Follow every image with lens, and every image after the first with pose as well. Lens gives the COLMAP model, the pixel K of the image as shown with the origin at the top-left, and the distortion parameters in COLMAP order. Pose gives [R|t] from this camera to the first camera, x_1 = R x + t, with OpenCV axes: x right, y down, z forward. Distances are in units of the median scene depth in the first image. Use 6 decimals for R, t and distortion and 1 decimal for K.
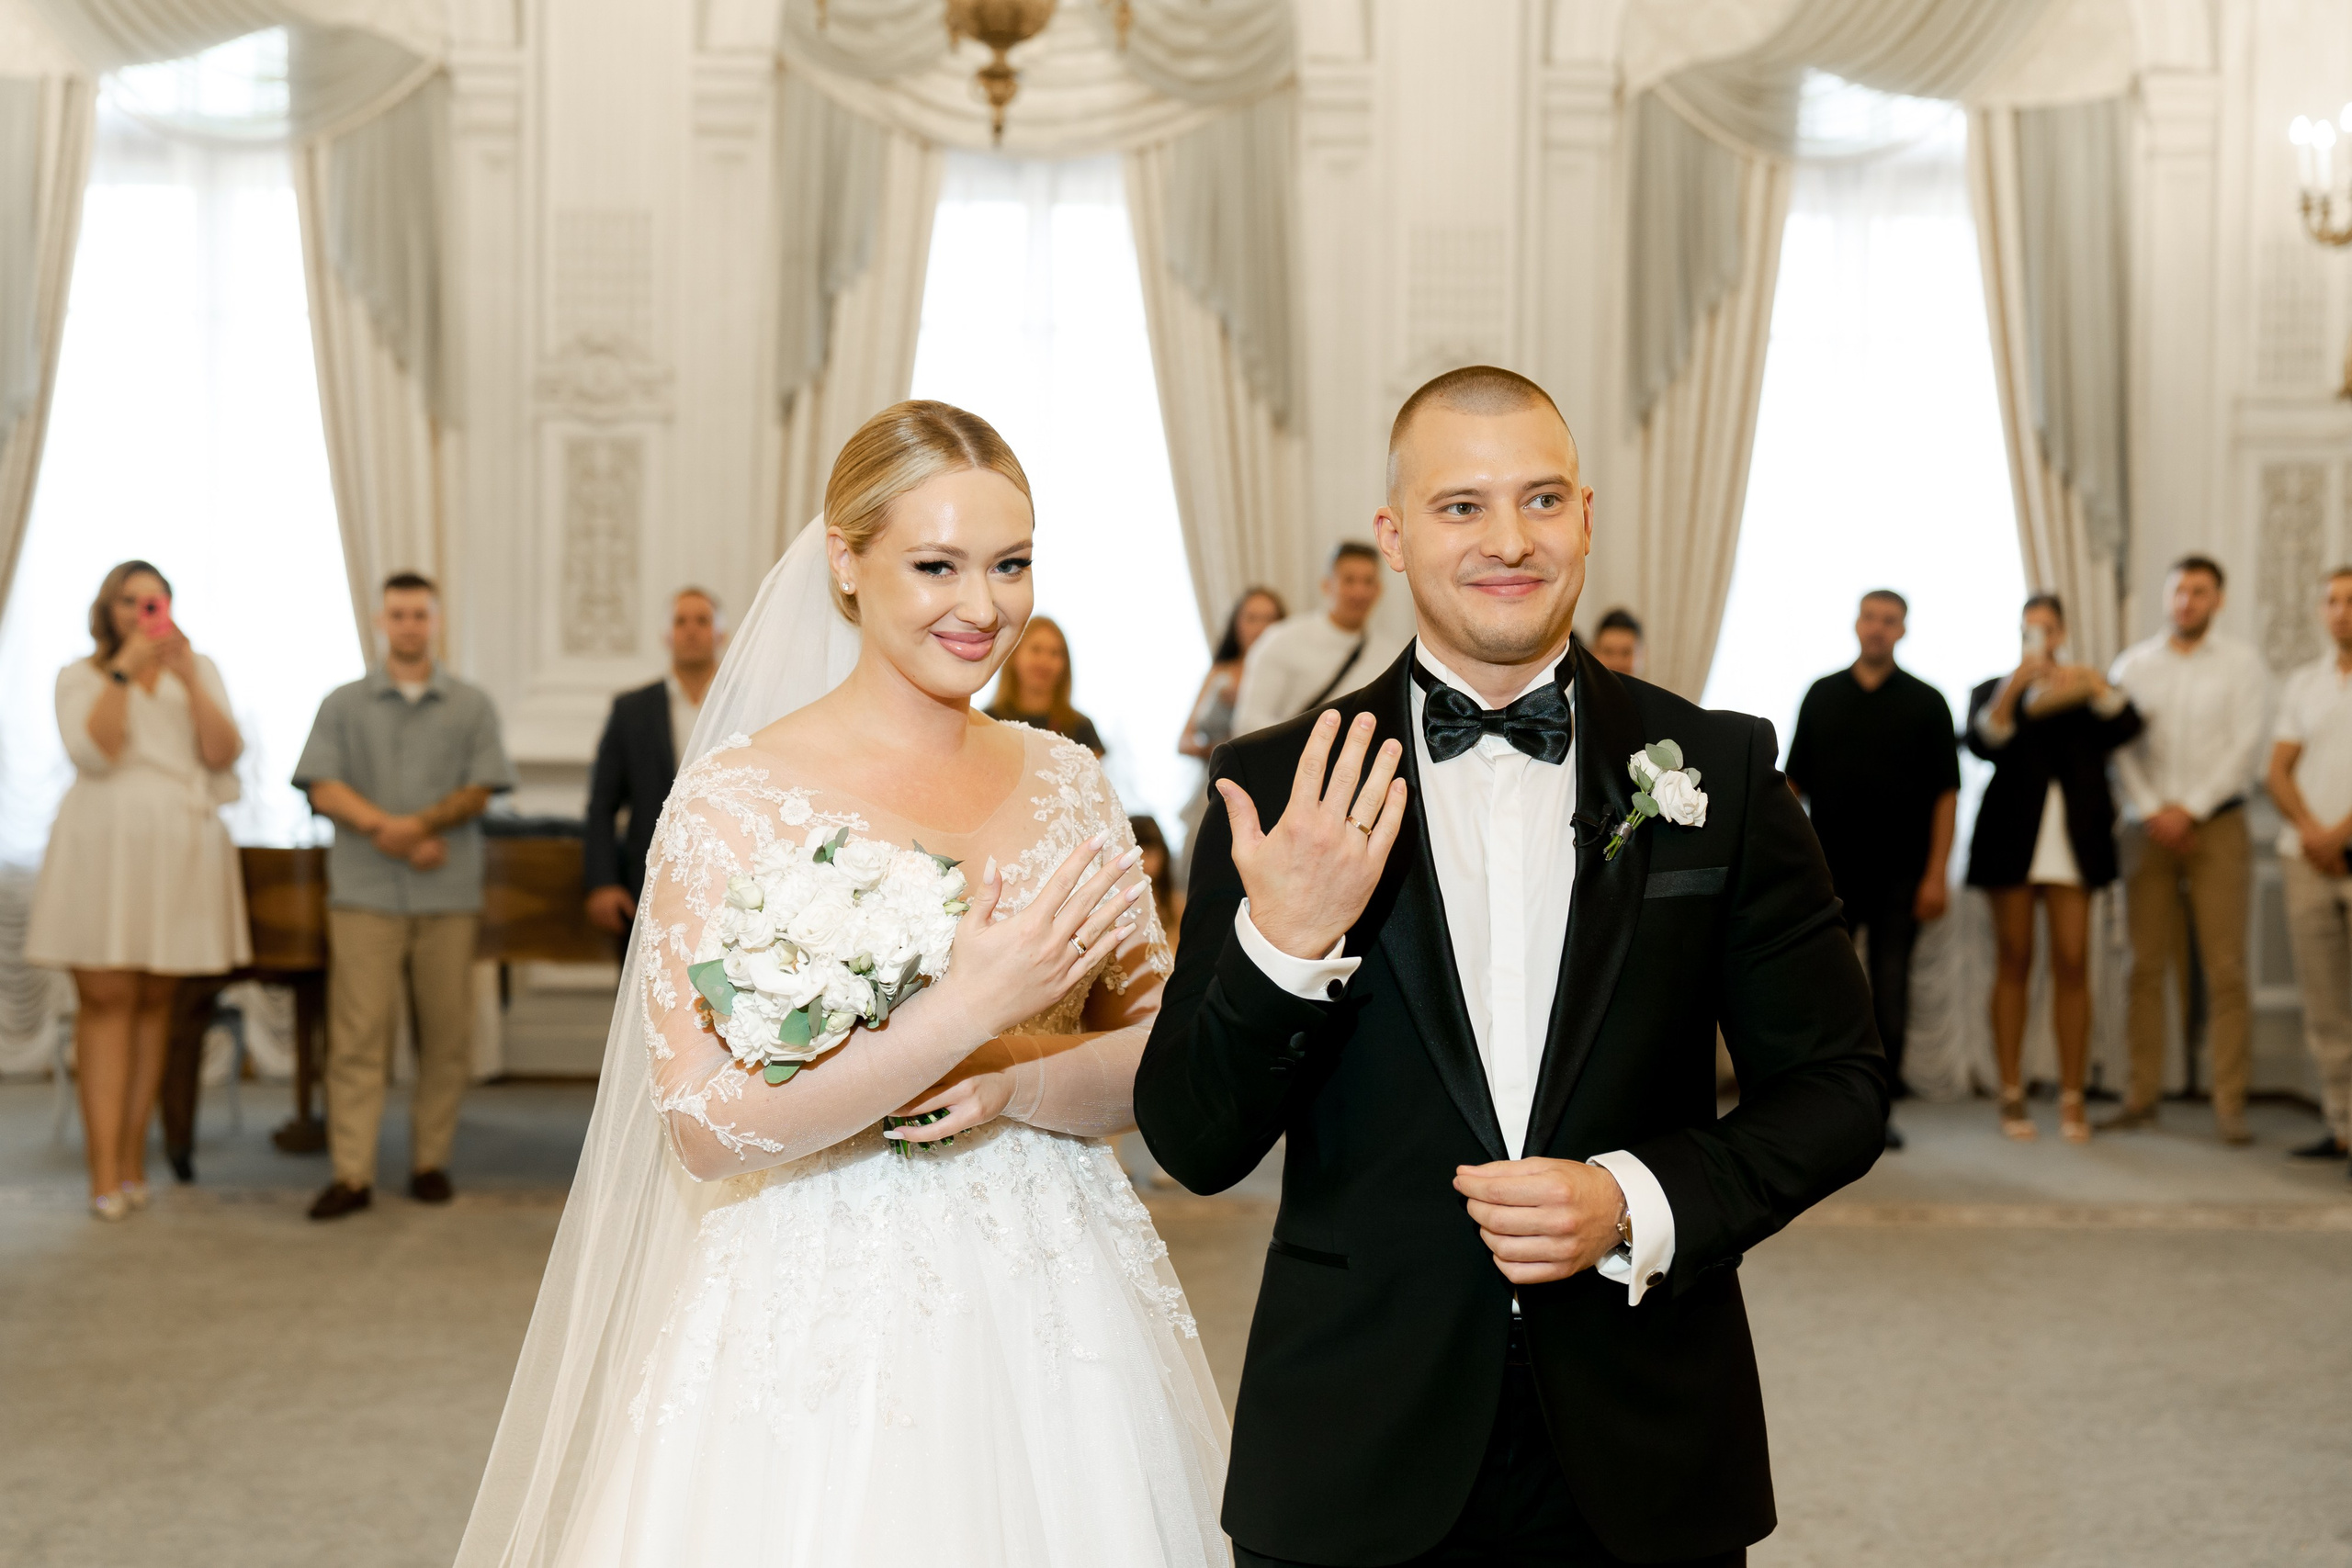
lens RADIAL K [[2958.7, 0, 1158.7], [0, 2958.7, 777.2], [0, 0, 1]] dist [0.026121, 0.000000]
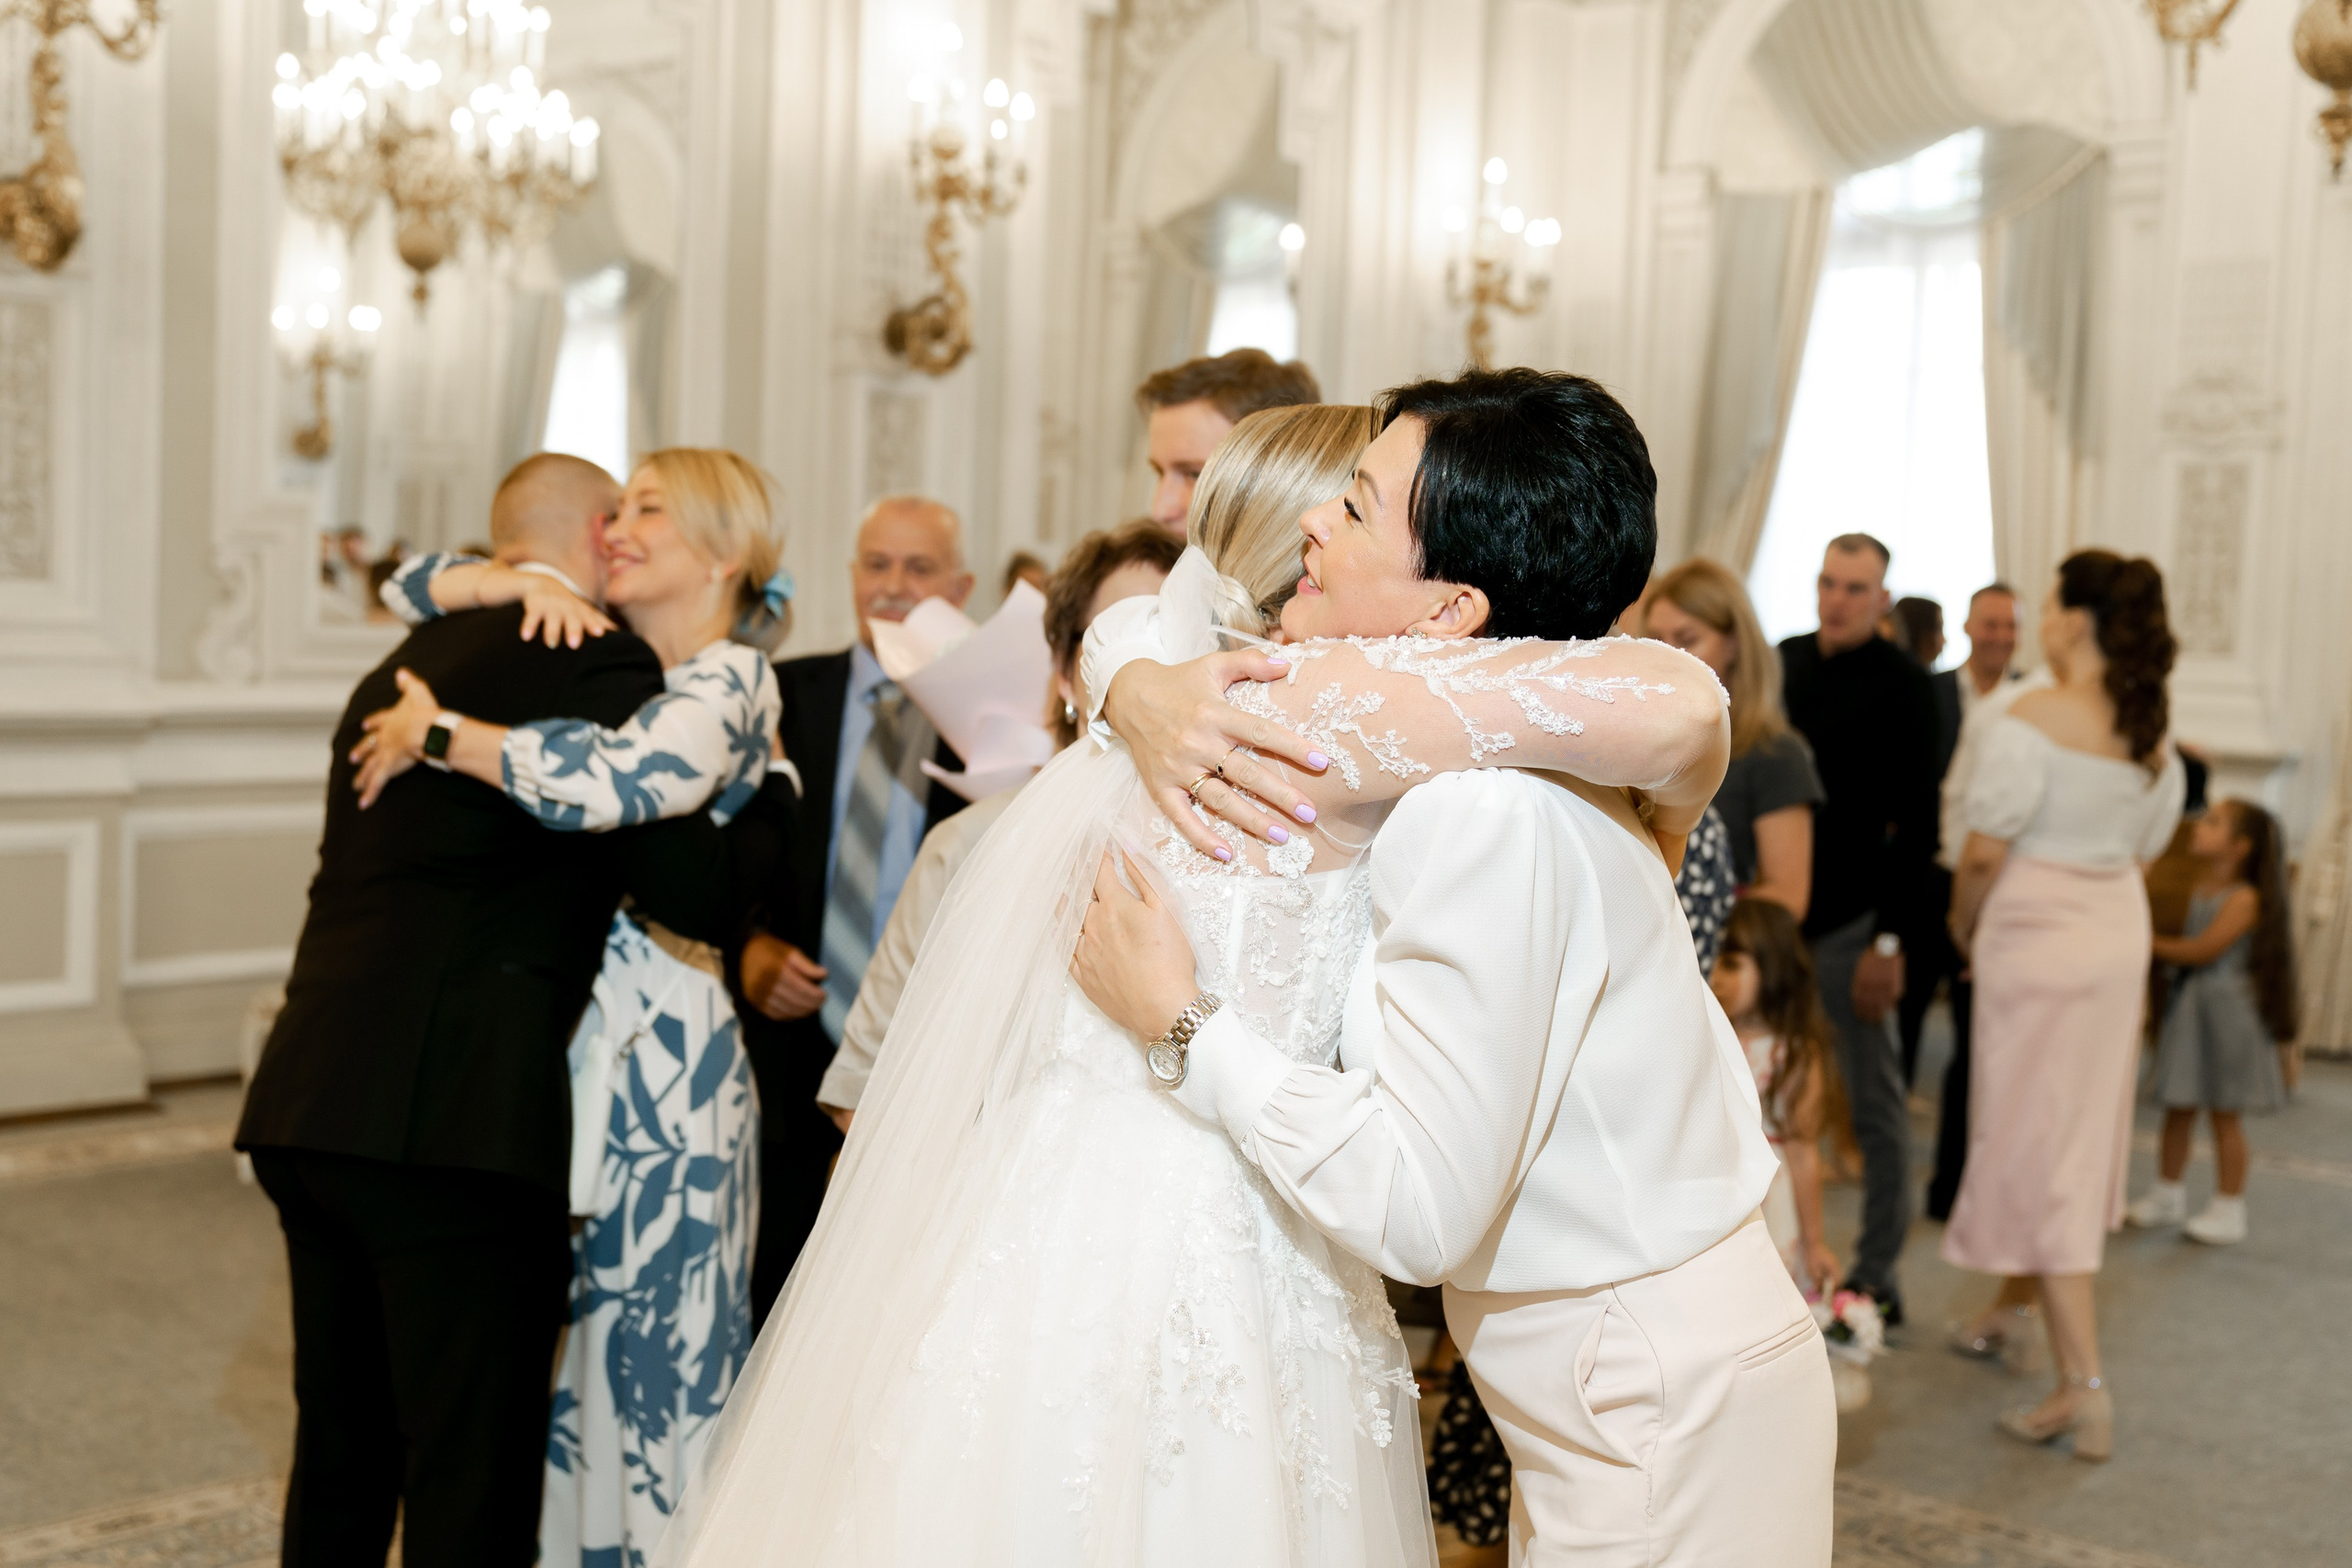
lens RADIAL K [[2640.9, 0, 1155.1], [0, 2640.9, 778.6], [0, 0, 1]] dist [-0.006085, 0.000000]
pose [[0.726391, 0.058546, -0.684784, 0.211855], [-0.057760, 0.998041, 0.024060, 0.003977], [0.684851, 0.022076, 0.728349, -0.002891]]
